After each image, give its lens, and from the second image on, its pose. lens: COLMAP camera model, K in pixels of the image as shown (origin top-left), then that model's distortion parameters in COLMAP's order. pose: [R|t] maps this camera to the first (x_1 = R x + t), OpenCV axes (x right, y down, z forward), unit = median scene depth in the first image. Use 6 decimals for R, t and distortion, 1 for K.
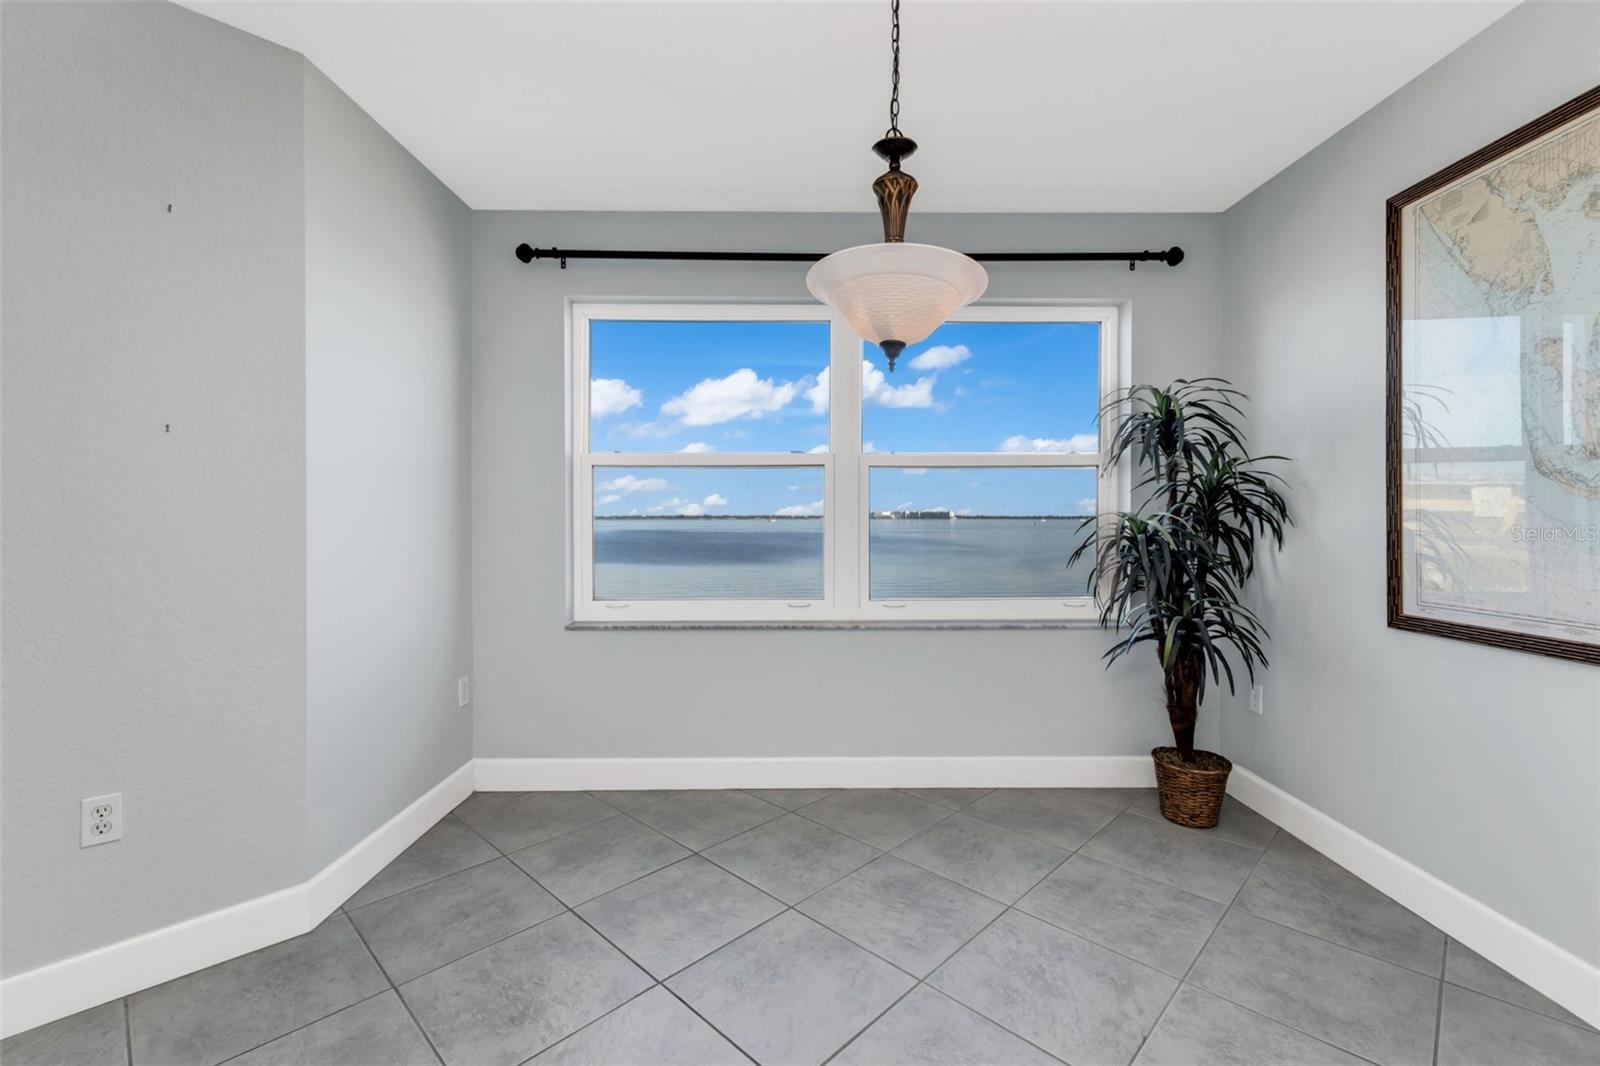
lens RADIAL K [[685.8, 0, 802.9], [0, 685.8, 517.4], [0, 0, 1]] dist [-0.000006, -0.000121]
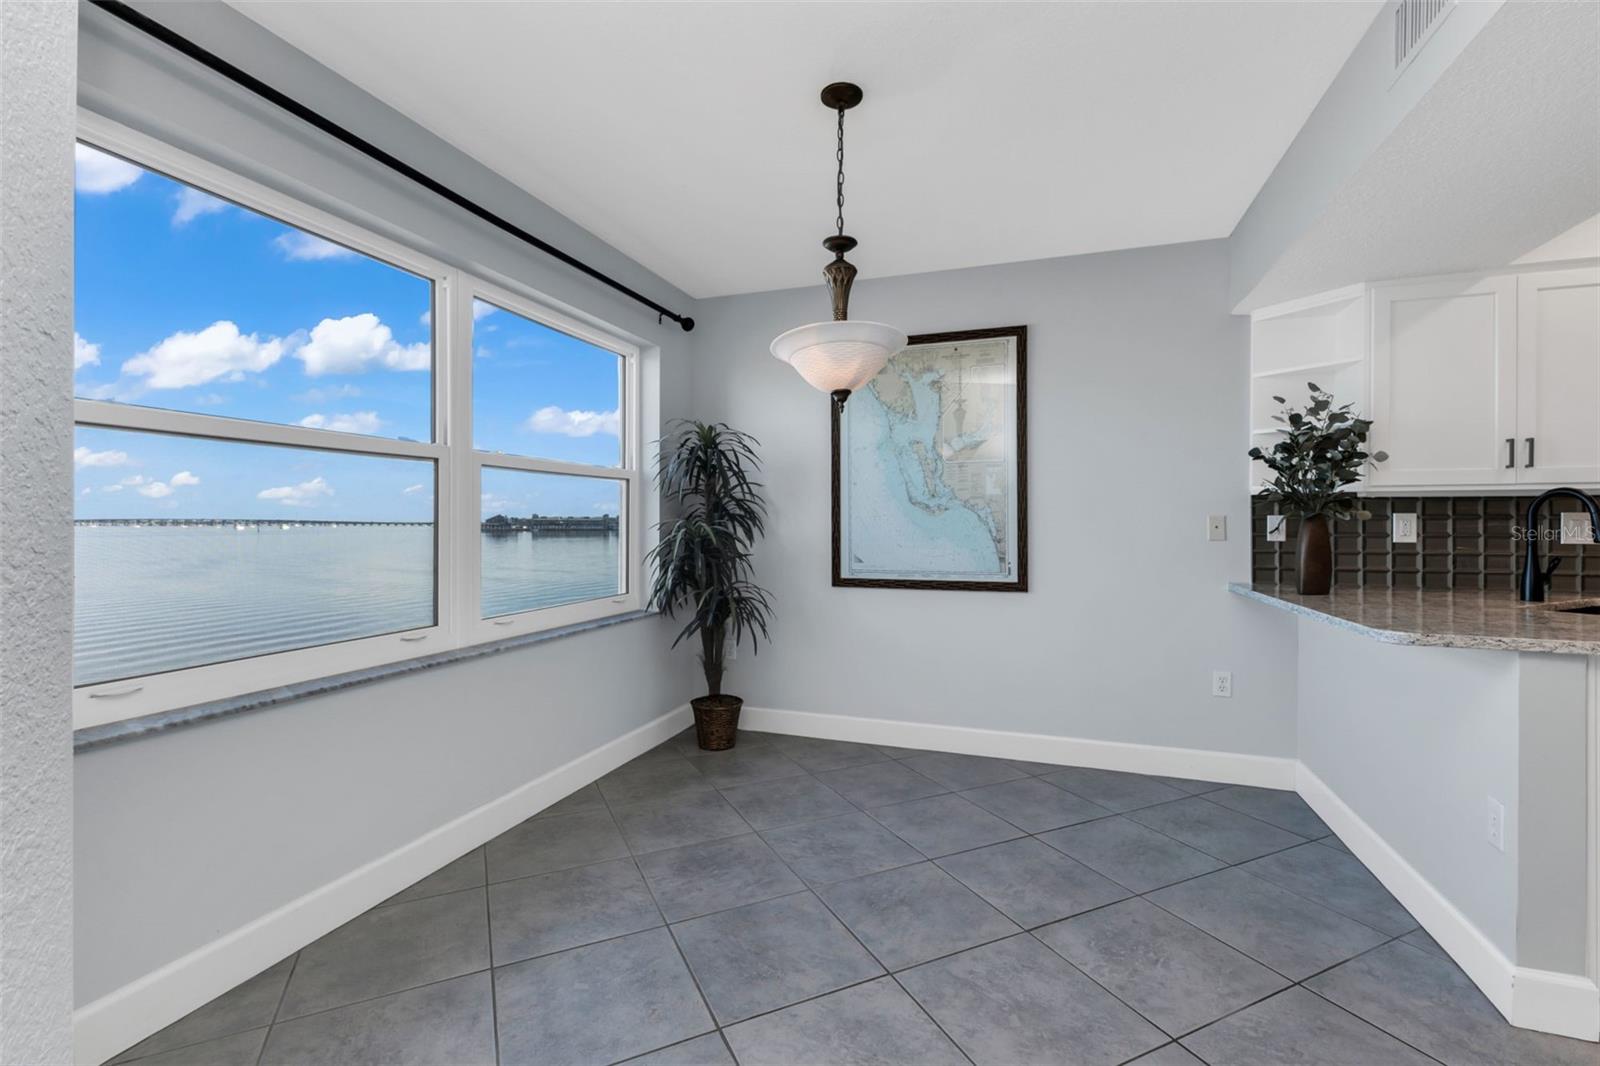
lens RADIAL K [[697.0, 0, 803.8], [0, 697.0, 514.7], [0, 0, 1]] dist [0.001646, -0.000177]
pose [[0.343978, 0.010478, 0.938919, -0.866341], [-0.001557, 0.999943, -0.010589, -0.004216], [-0.938976, 0.002181, 0.343975, 0.464007]]
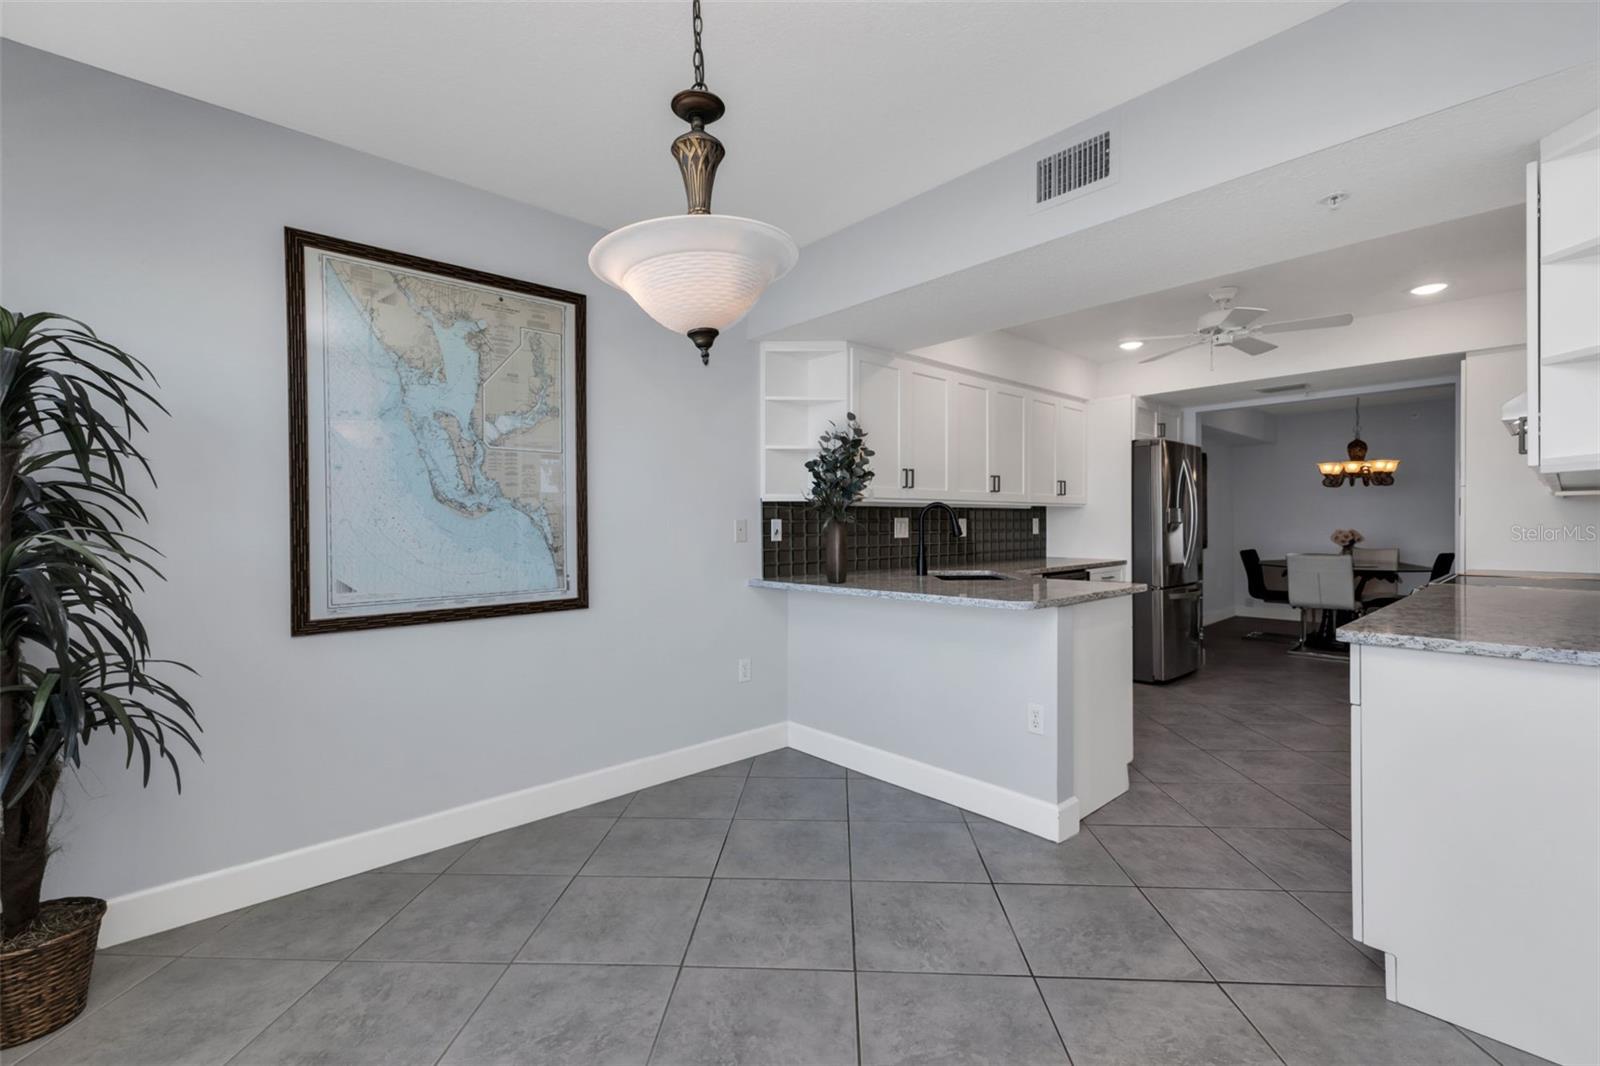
lens RADIAL K [[681.9, 0, 803.1], [0, 681.9, 525.6], [0, 0, 1]] dist [0.004281, 0.000286]
pose [[-0.660143, 0.003909, 0.751129, -0.457730], [0.006471, 0.999979, 0.000484, -0.004521], [-0.751112, 0.005180, -0.660155, 1.125382]]
